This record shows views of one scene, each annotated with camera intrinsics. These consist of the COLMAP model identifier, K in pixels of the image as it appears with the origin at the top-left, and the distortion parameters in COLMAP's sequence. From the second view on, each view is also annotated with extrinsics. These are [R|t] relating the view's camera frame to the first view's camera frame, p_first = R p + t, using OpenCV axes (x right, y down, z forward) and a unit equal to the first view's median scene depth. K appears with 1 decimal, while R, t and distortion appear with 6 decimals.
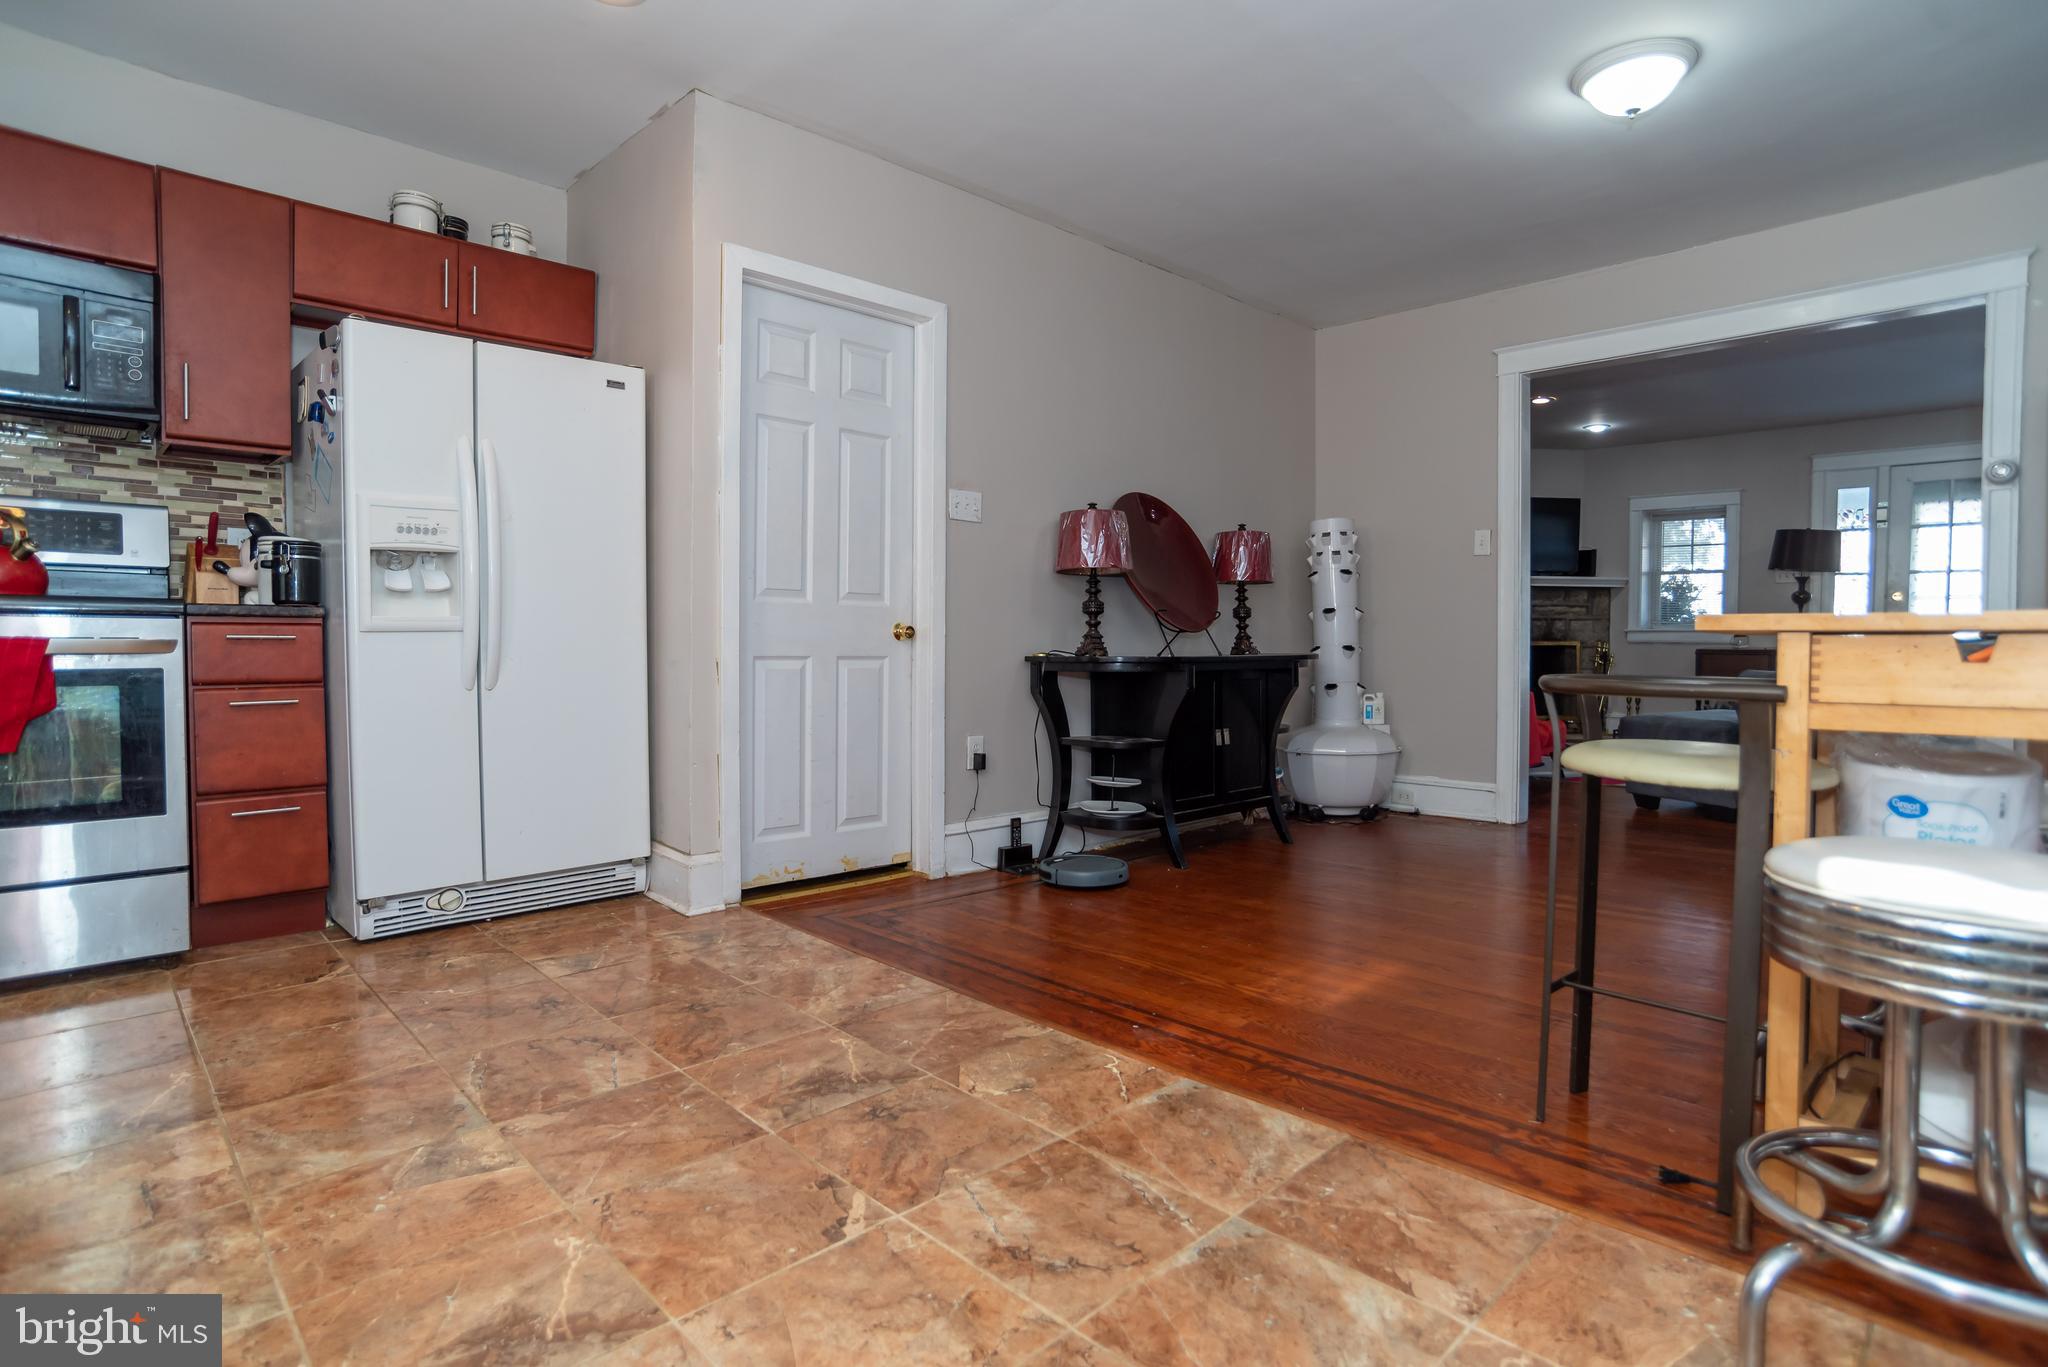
lens RADIAL K [[1037.9, 0, 1024.0], [0, 1037.9, 683.5], [0, 0, 1]] dist [-0.032345, 0.000022]
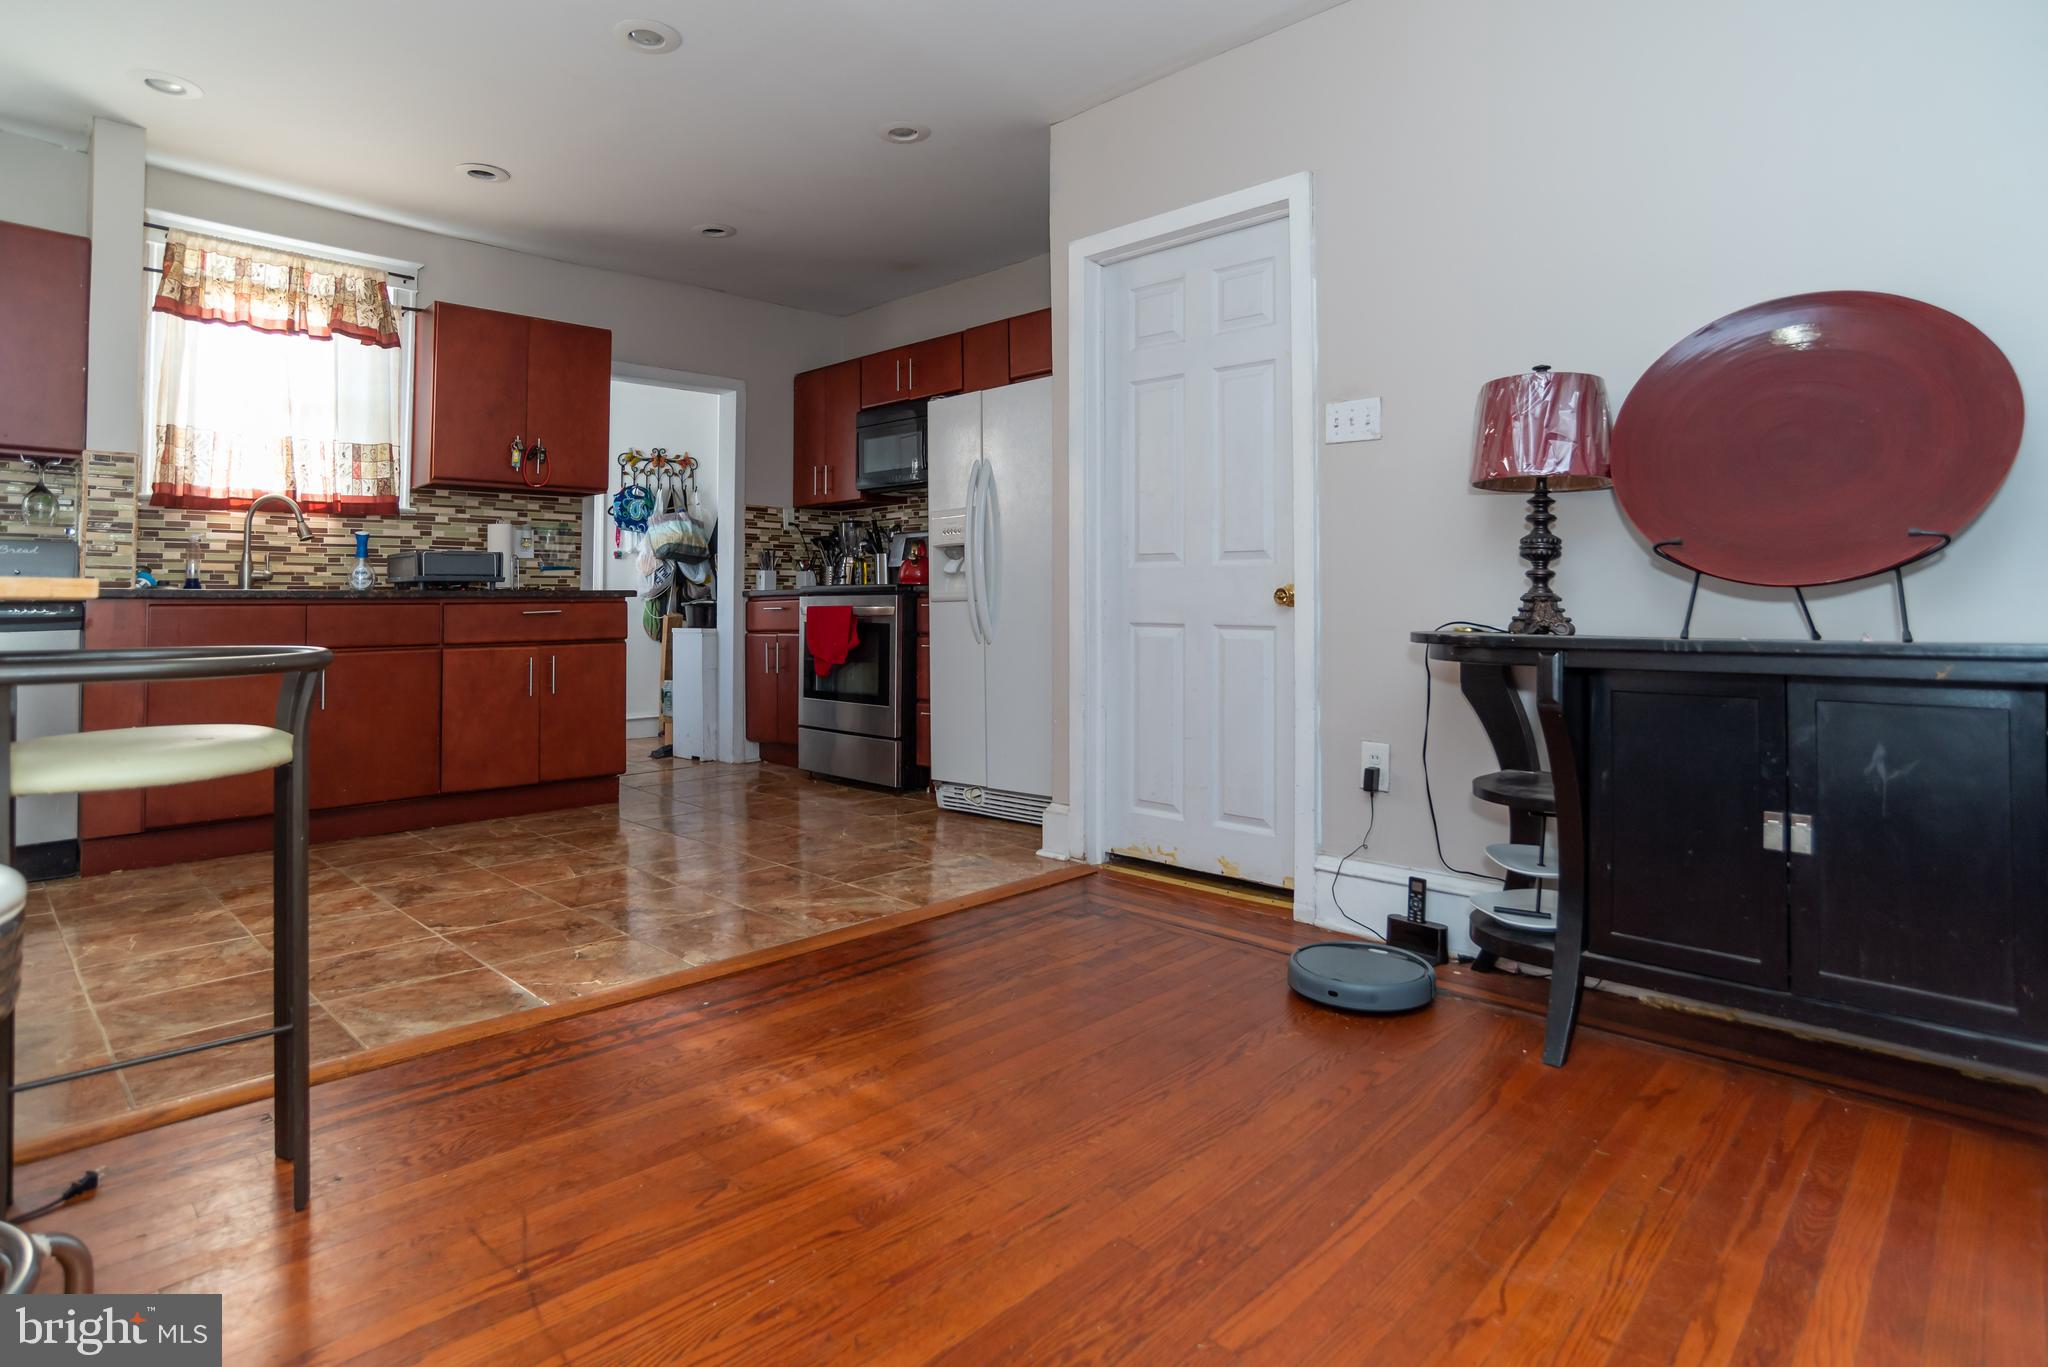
lens RADIAL K [[1086.2, 0, 1020.6], [0, 1086.2, 587.9], [0, 0, 1]] dist [-0.036067, 0.000117]
pose [[0.044916, -0.020920, -0.998772, 0.699885], [-0.039760, 0.998951, -0.022712, -0.028792], [0.998199, 0.040731, 0.044037, 0.756201]]
